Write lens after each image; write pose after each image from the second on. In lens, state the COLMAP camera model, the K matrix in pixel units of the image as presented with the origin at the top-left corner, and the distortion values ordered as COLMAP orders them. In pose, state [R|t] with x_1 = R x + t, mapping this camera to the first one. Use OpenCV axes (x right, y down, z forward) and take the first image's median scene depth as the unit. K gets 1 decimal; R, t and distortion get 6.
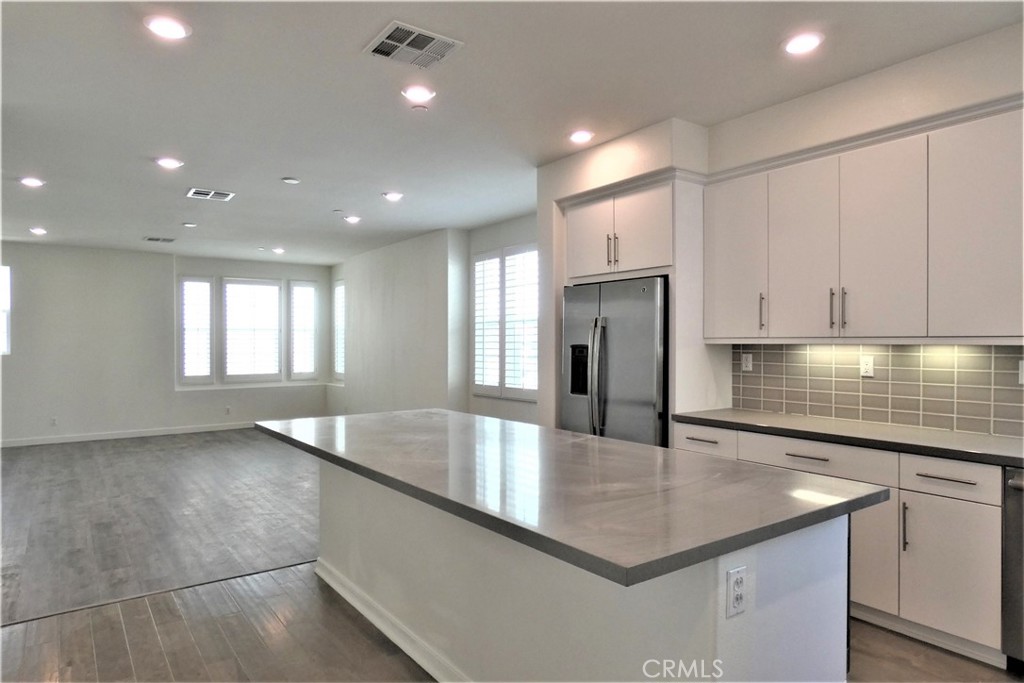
lens RADIAL K [[618.1, 0, 493.3], [0, 618.1, 335.0], [0, 0, 1]] dist [0.007263, -0.004300]
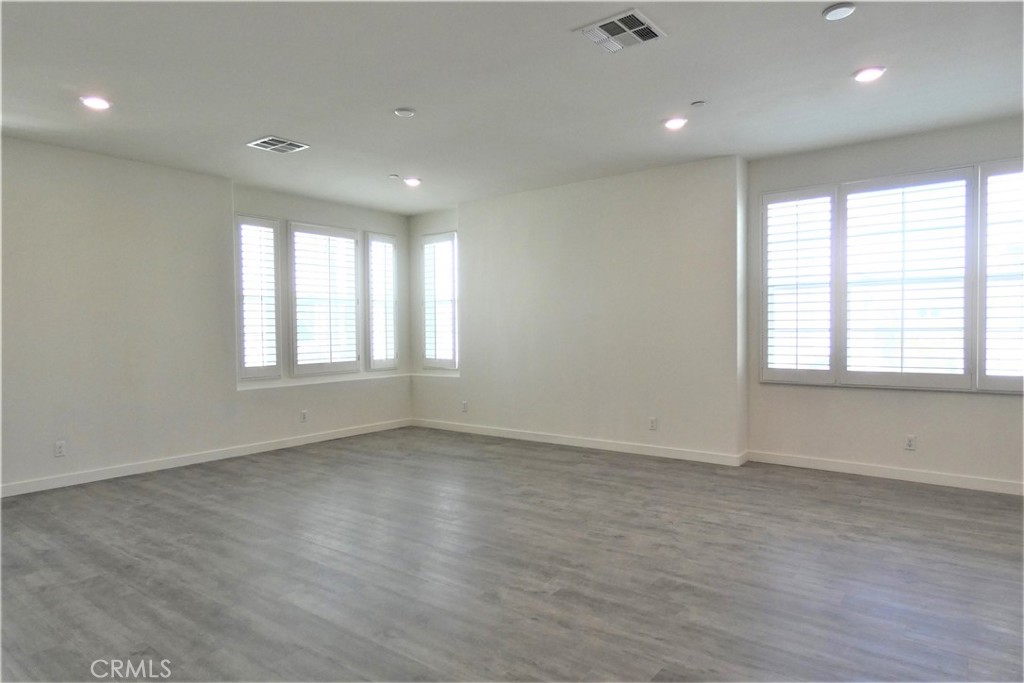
lens RADIAL K [[618.1, 0, 496.7], [0, 618.1, 335.5], [0, 0, 1]] dist [0.007263, -0.004300]
pose [[0.959032, -0.007190, 0.283206, -0.428134], [0.001098, 0.999765, 0.021661, 0.018303], [-0.283295, -0.020463, 0.958815, 0.290881]]
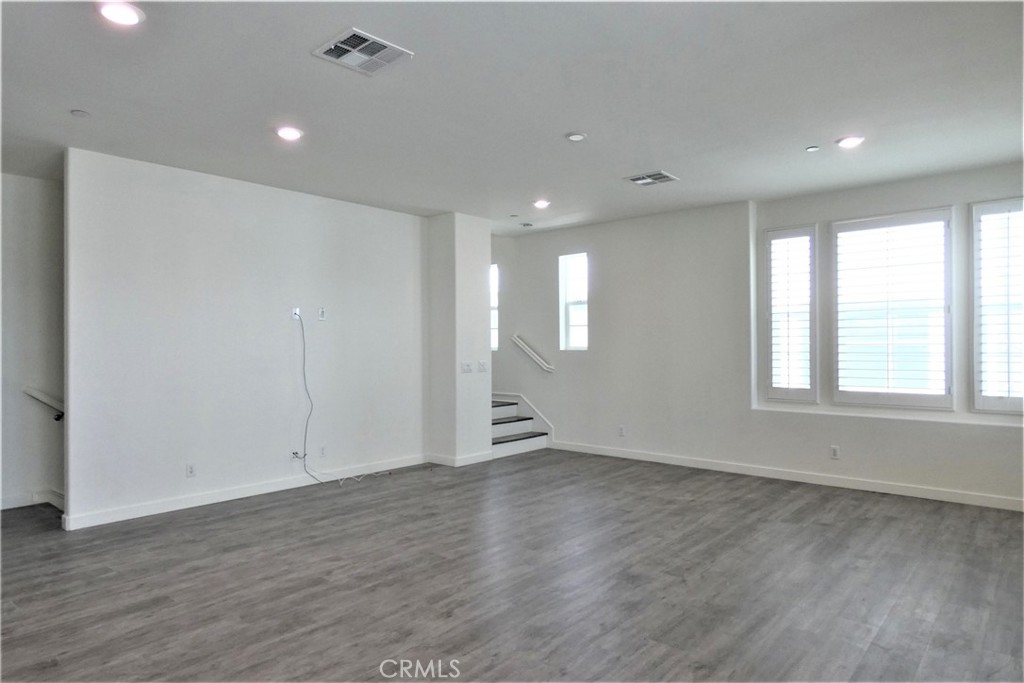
lens RADIAL K [[618.1, 0, 519.0], [0, 618.1, 339.6], [0, 0, 1]] dist [0.007263, -0.004300]
pose [[0.247416, -0.003882, -0.968902, 0.057567], [0.015620, 0.999878, -0.000018, 0.012822], [0.968783, -0.015130, 0.247446, 0.589771]]
